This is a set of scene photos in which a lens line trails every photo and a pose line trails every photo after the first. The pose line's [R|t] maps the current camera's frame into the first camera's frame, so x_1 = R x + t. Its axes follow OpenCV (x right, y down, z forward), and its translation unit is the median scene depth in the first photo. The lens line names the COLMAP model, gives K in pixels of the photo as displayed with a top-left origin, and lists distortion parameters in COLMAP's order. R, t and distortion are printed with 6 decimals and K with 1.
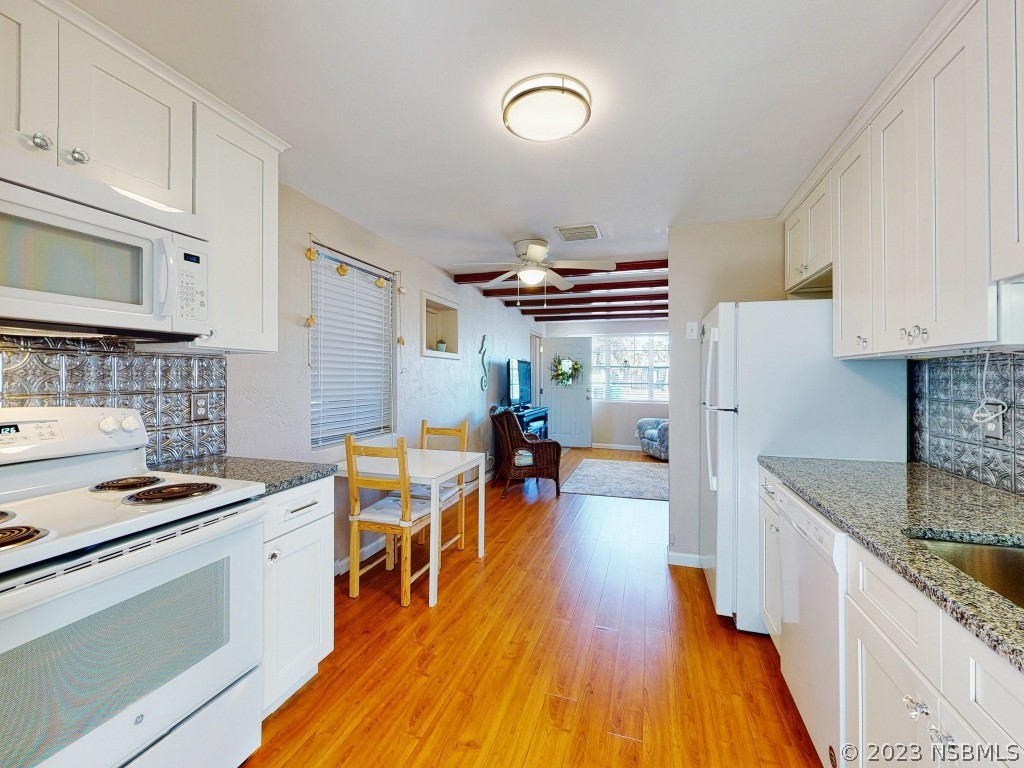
lens RADIAL K [[432.0, 0, 513.9], [0, 432.0, 375.2], [0, 0, 1]] dist [0.001117, 0.000018]
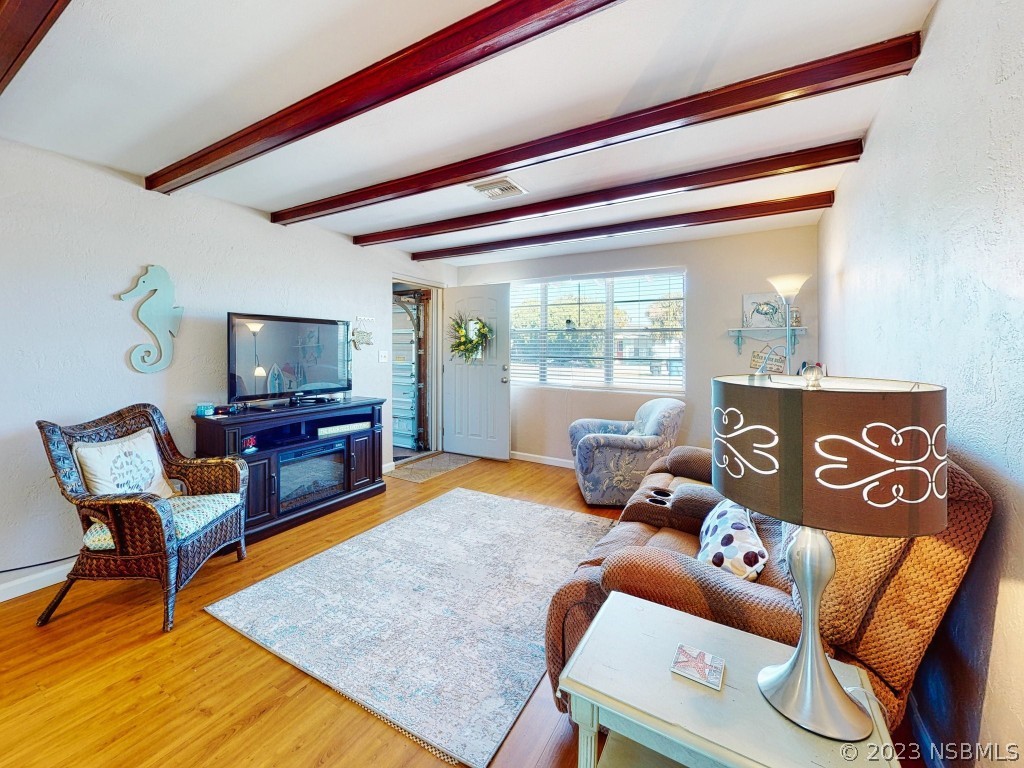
lens RADIAL K [[417.5, 0, 496.6], [0, 417.5, 347.6], [0, 0, 1]] dist [-0.000147, -0.000091]
pose [[0.971990, -0.000172, -0.235023, 1.002611], [0.000421, 0.999999, 0.001011, 0.013357], [0.235023, -0.001082, 0.971989, 1.356247]]
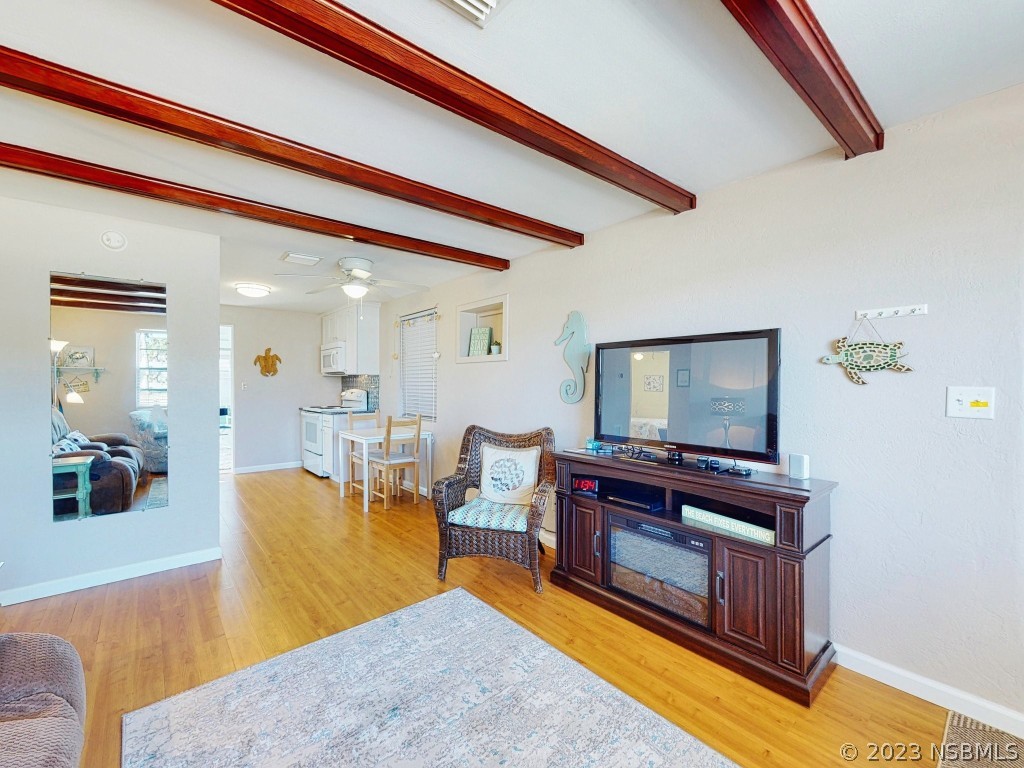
lens RADIAL K [[430.4, 0, 486.3], [0, 430.4, 384.9], [0, 0, 1]] dist [0.000540, -0.000072]
pose [[-0.562301, -0.001249, -0.826932, 1.106653], [0.002417, 0.999992, -0.003154, 0.026554], [0.826929, -0.003773, -0.562293, 2.739892]]
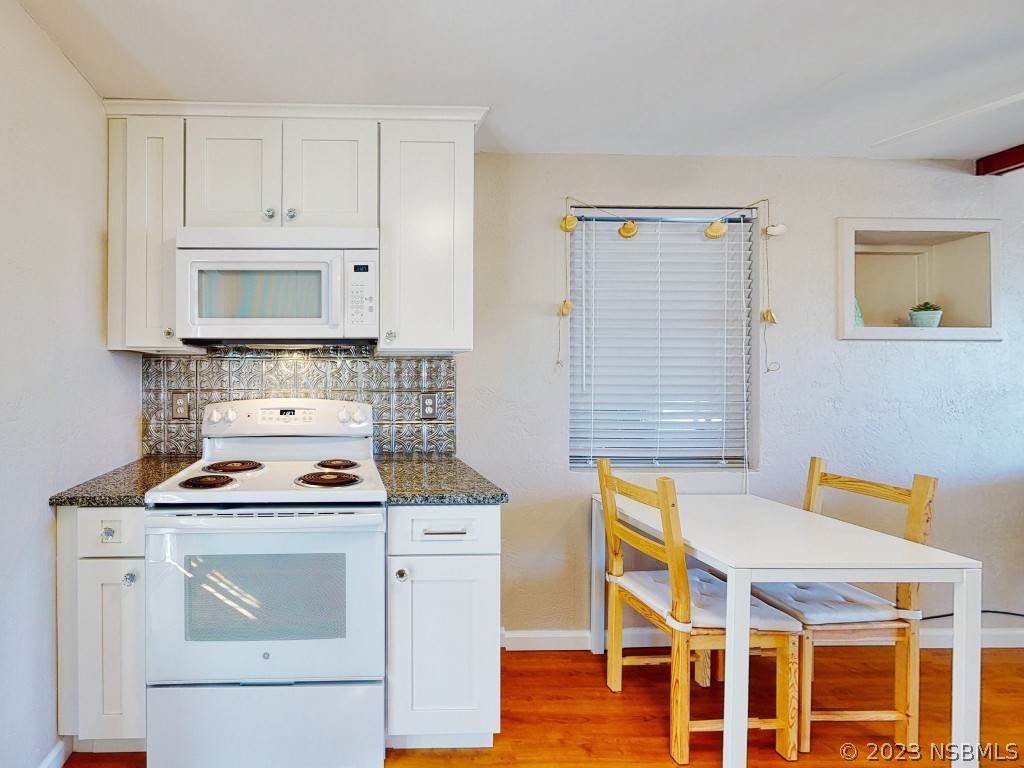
lens RADIAL K [[441.3, 0, 349.1], [0, 441.3, 378.3], [0, 0, 1]] dist [0.000719, -0.000227]
pose [[0.318608, -0.000188, -0.947887, 0.185822], [0.002913, 0.999995, 0.000780, 0.003195], [0.947882, -0.003010, 0.318607, 0.384075]]
